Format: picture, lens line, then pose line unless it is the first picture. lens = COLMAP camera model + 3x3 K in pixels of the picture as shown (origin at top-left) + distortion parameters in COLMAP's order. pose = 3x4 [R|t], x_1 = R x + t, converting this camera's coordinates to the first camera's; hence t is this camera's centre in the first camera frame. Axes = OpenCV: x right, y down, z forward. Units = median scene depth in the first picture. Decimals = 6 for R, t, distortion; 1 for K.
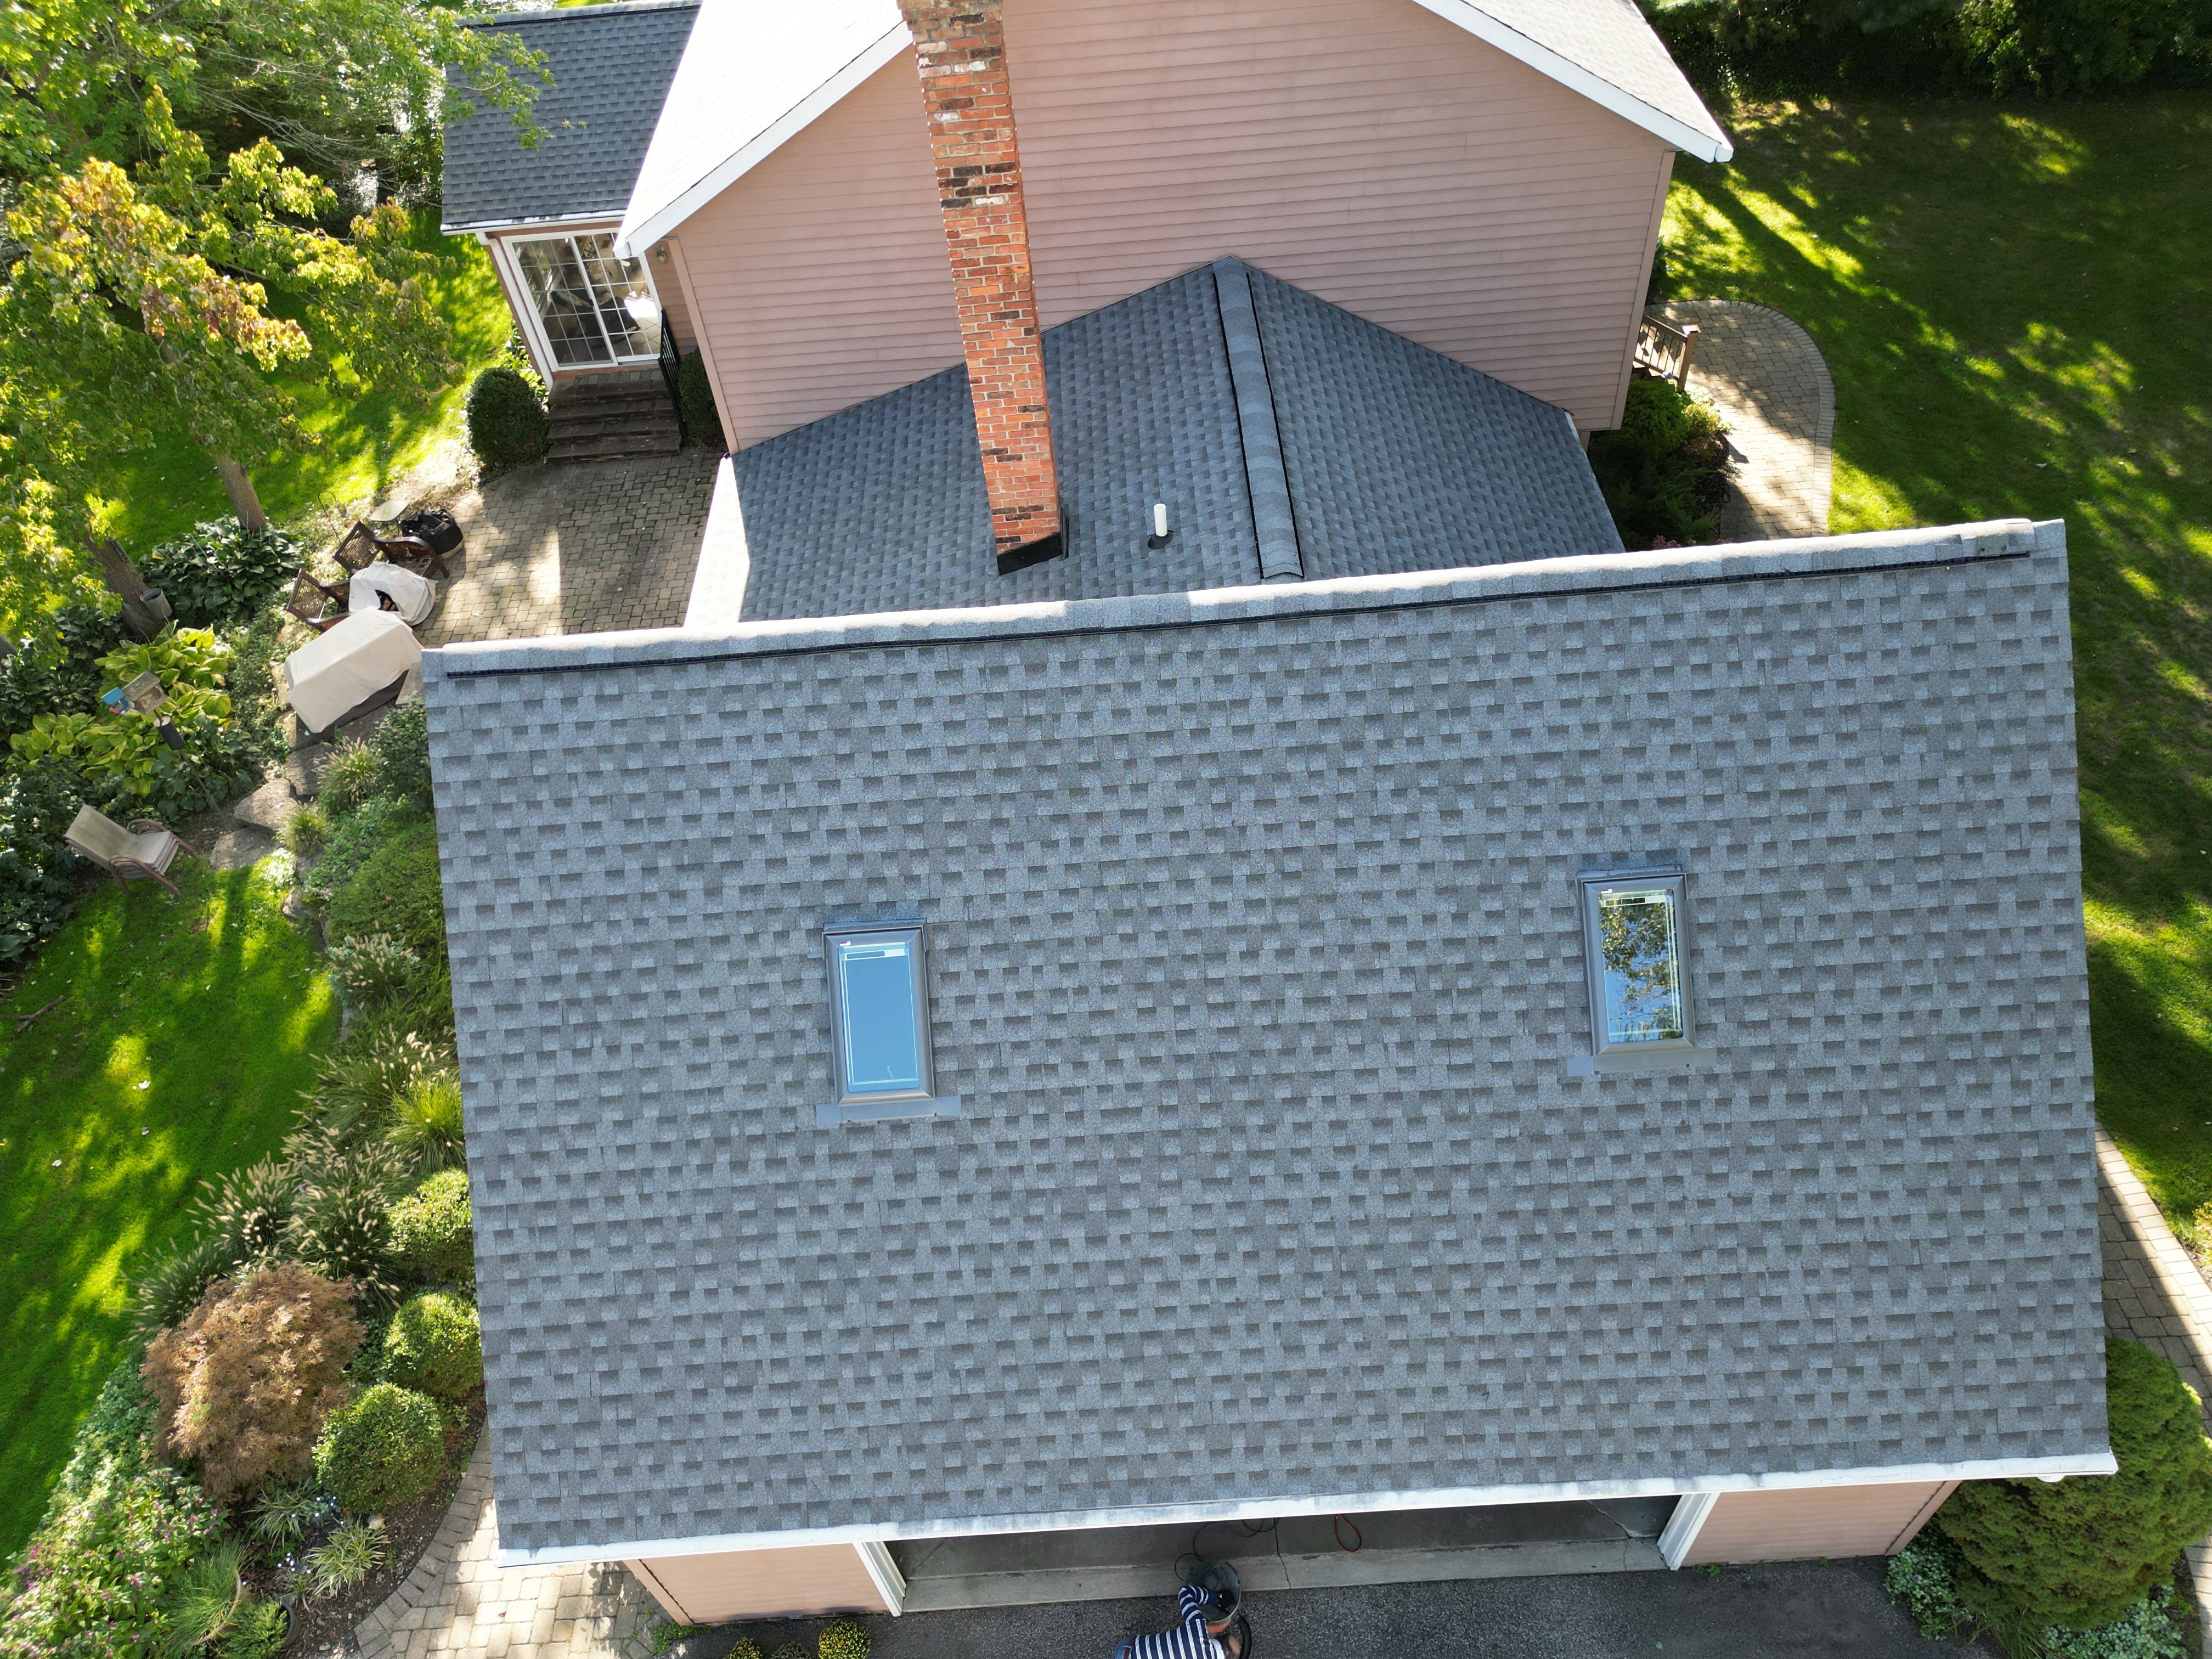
lens RADIAL K [[1548.7, 0, 1106.1], [0, 1548.7, 837.3], [0, 0, 1]] dist [0.077664, -0.080745]
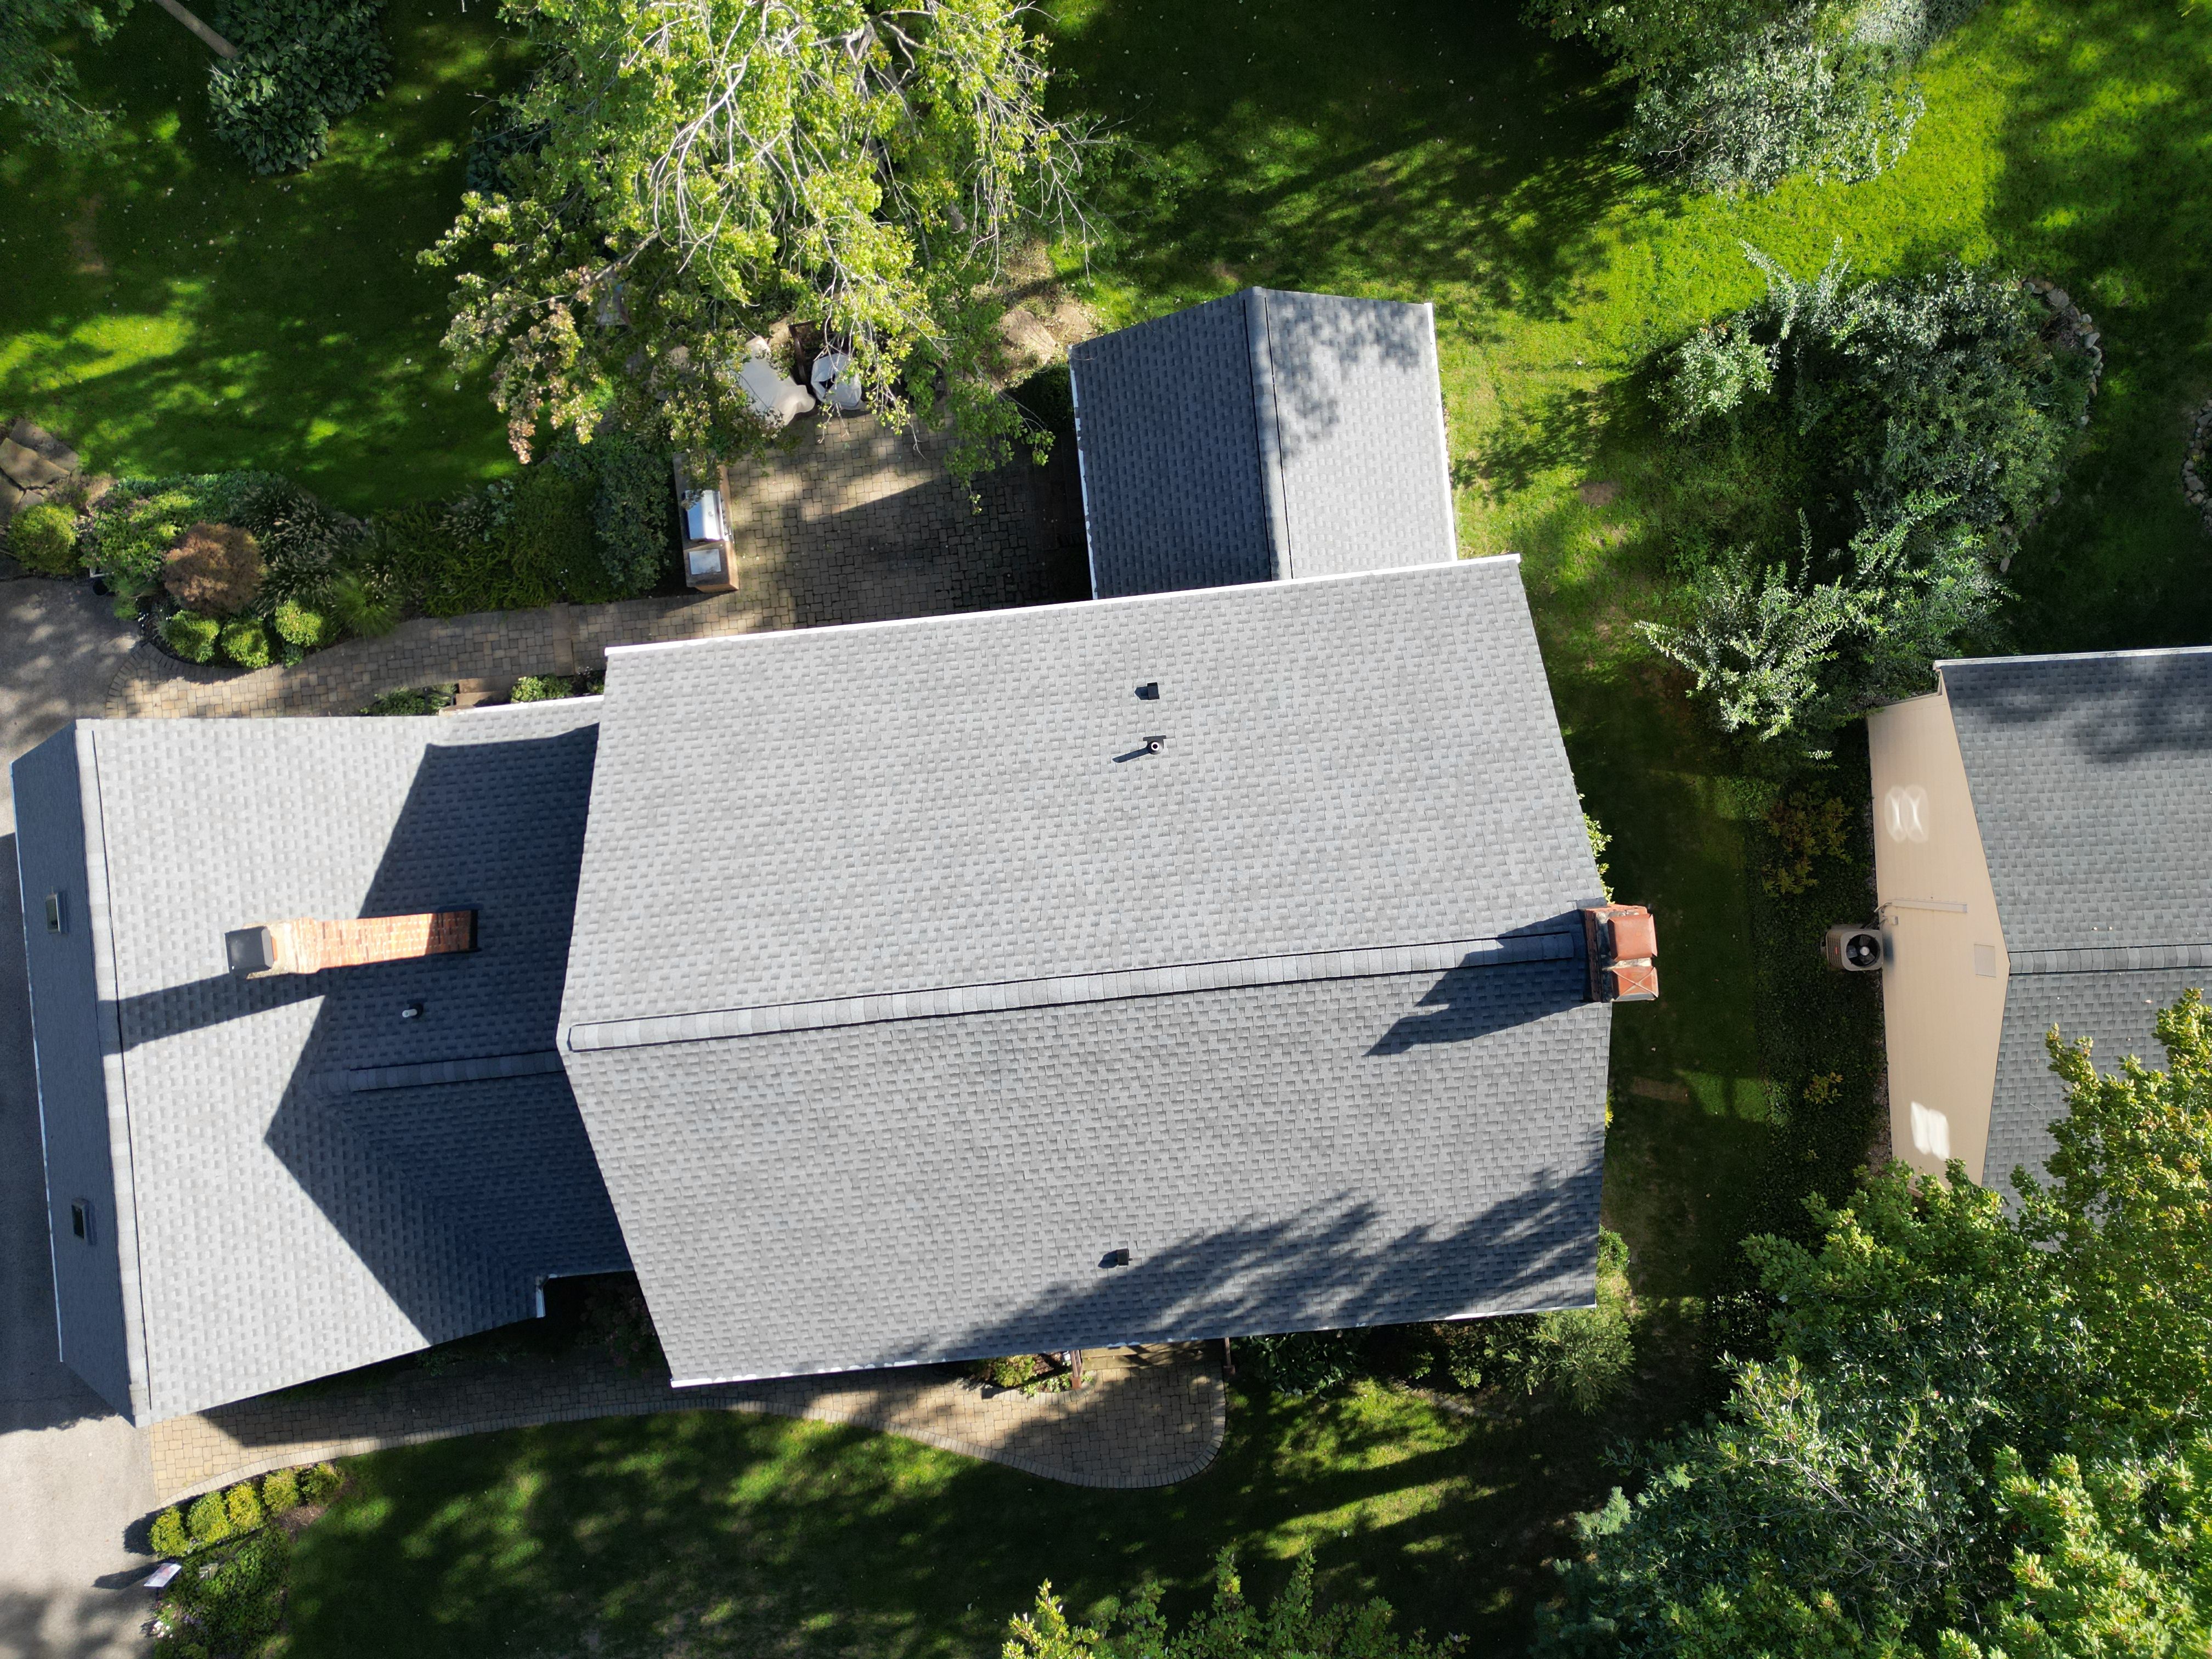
lens RADIAL K [[1549.9, 0, 1106.0], [0, 1549.9, 829.5], [0, 0, 1]] dist [0.067092, -0.066897]
pose [[0.068560, 0.995941, 0.058323, -0.185967], [-0.709226, 0.007541, 0.704941, -1.685477], [0.701639, -0.089695, 0.706864, 0.250969]]
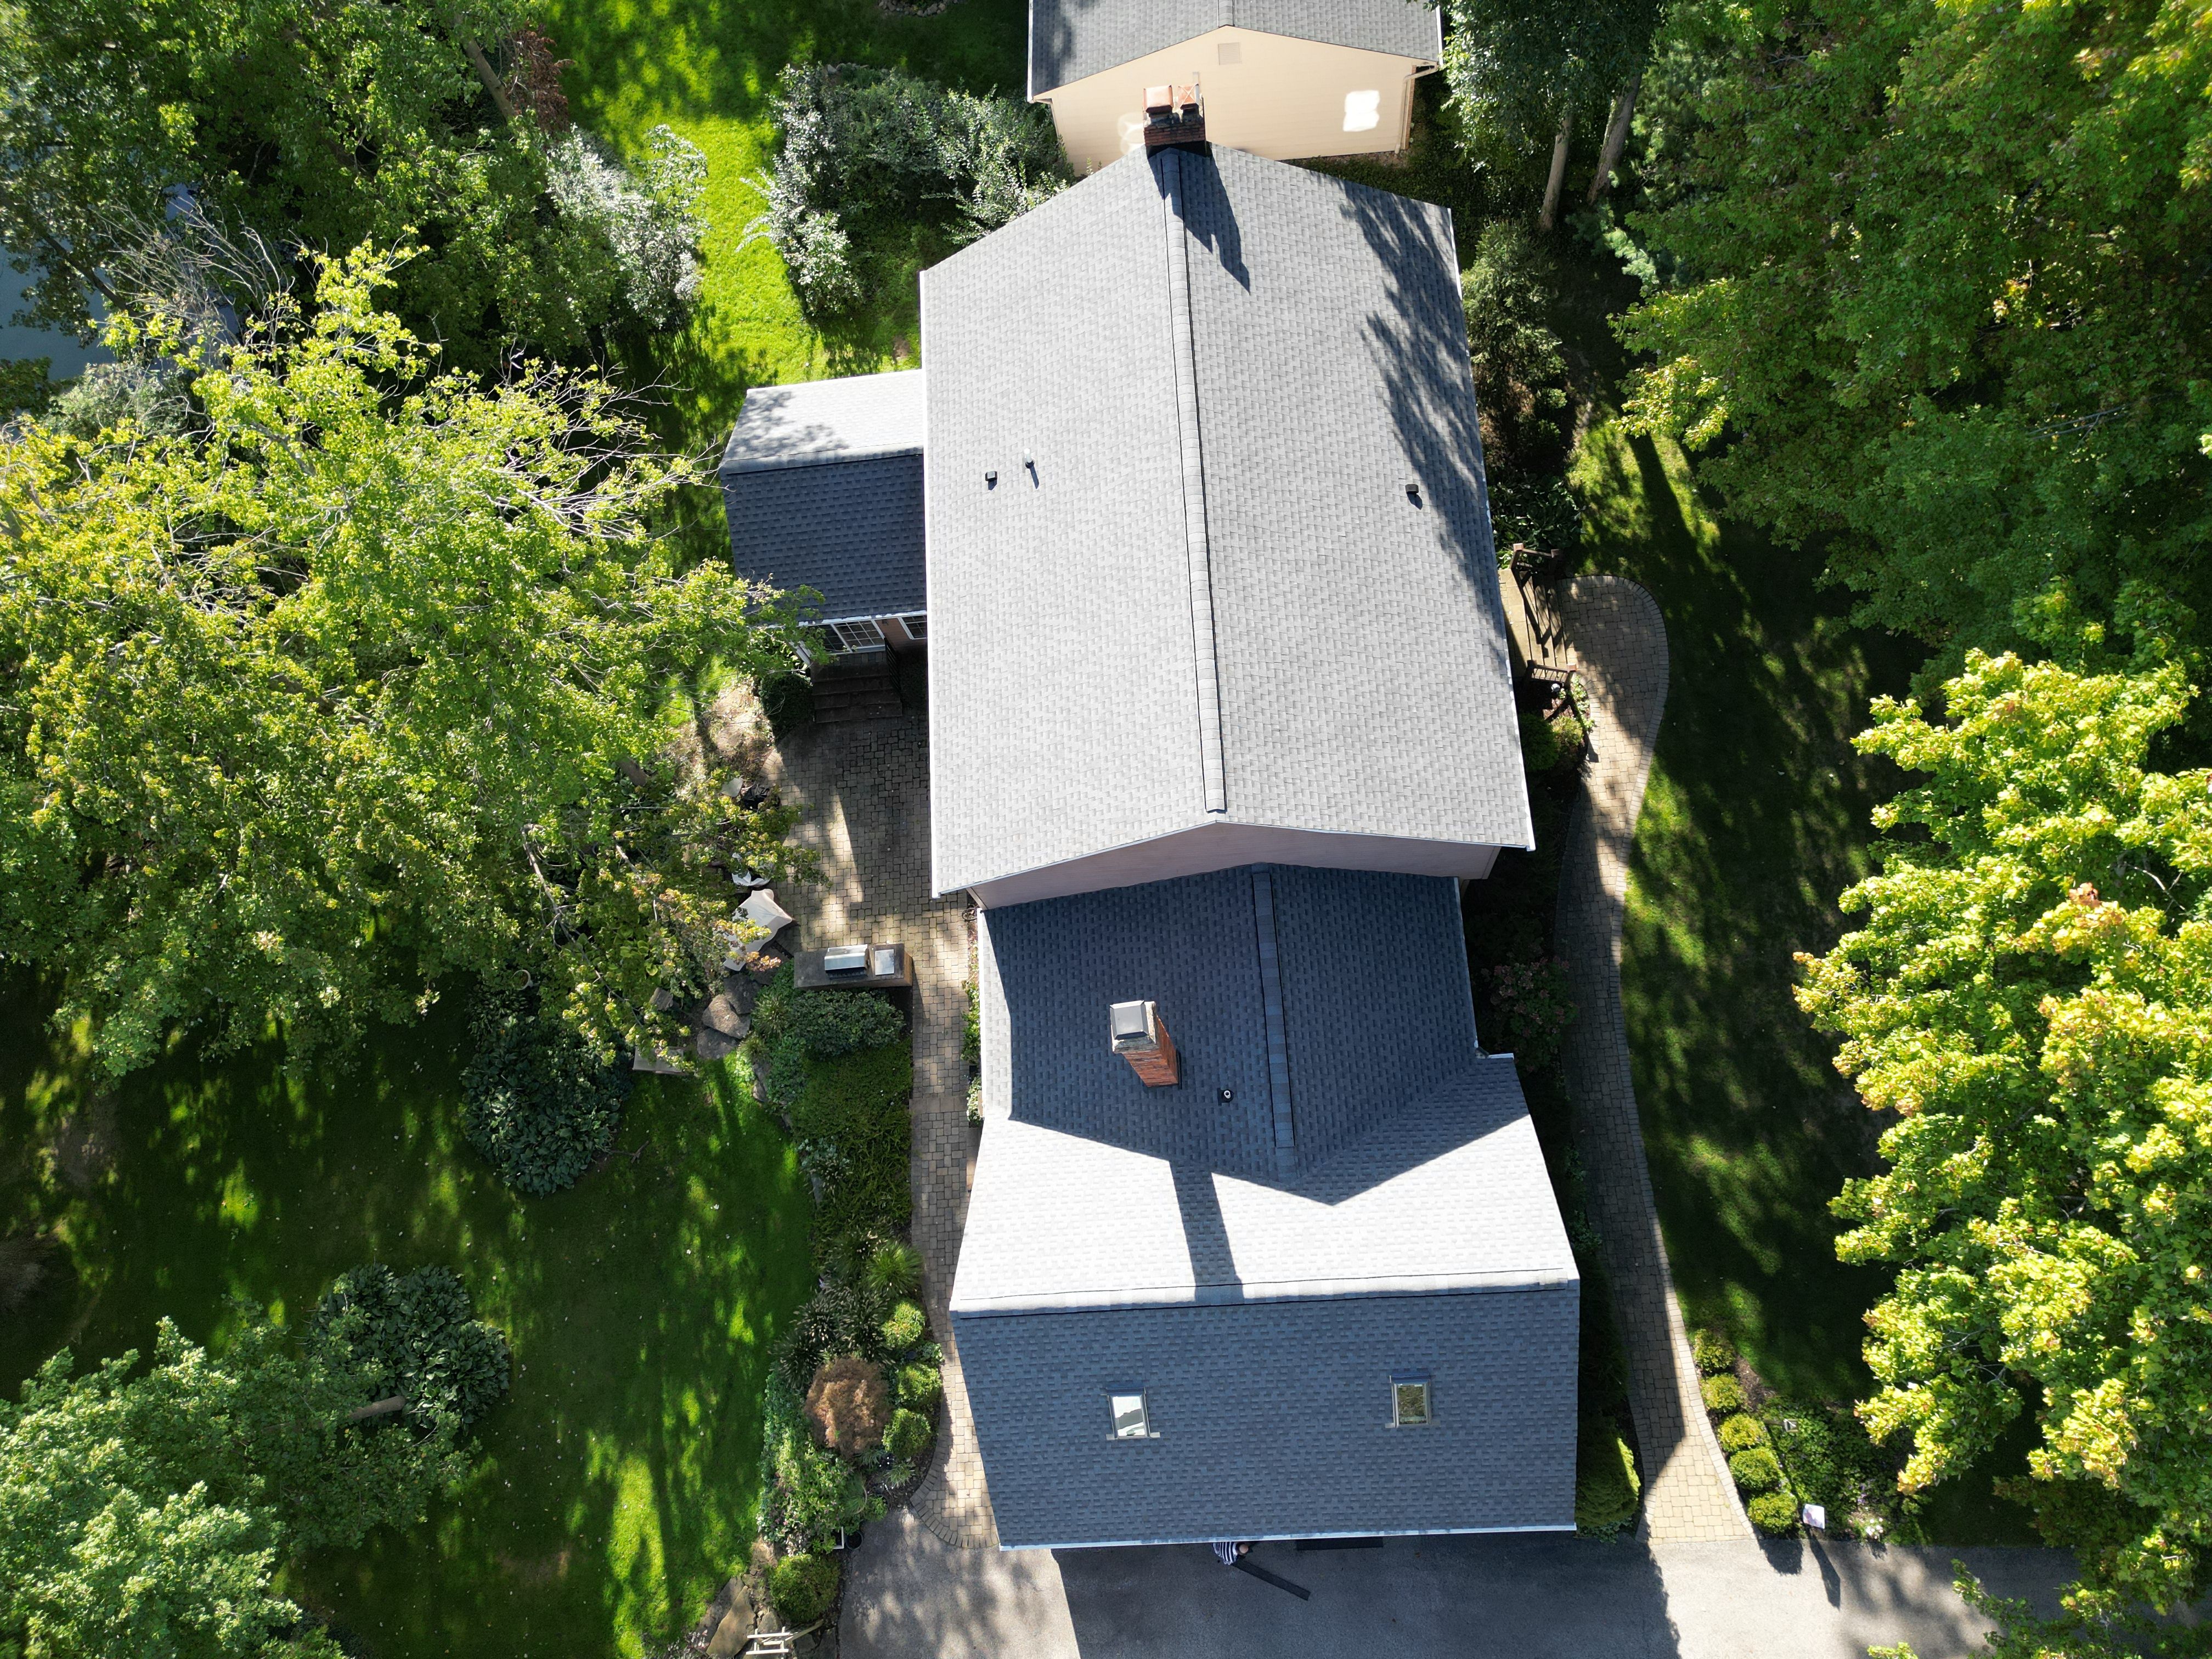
lens RADIAL K [[1548.7, 0, 1106.1], [0, 1548.7, 837.3], [0, 0, 1]] dist [0.077664, -0.080745]
pose [[0.998815, -0.029764, -0.038498, -0.030965], [0.043571, 0.899293, 0.435170, -1.177388], [0.021669, -0.436332, 0.899525, -0.599015]]
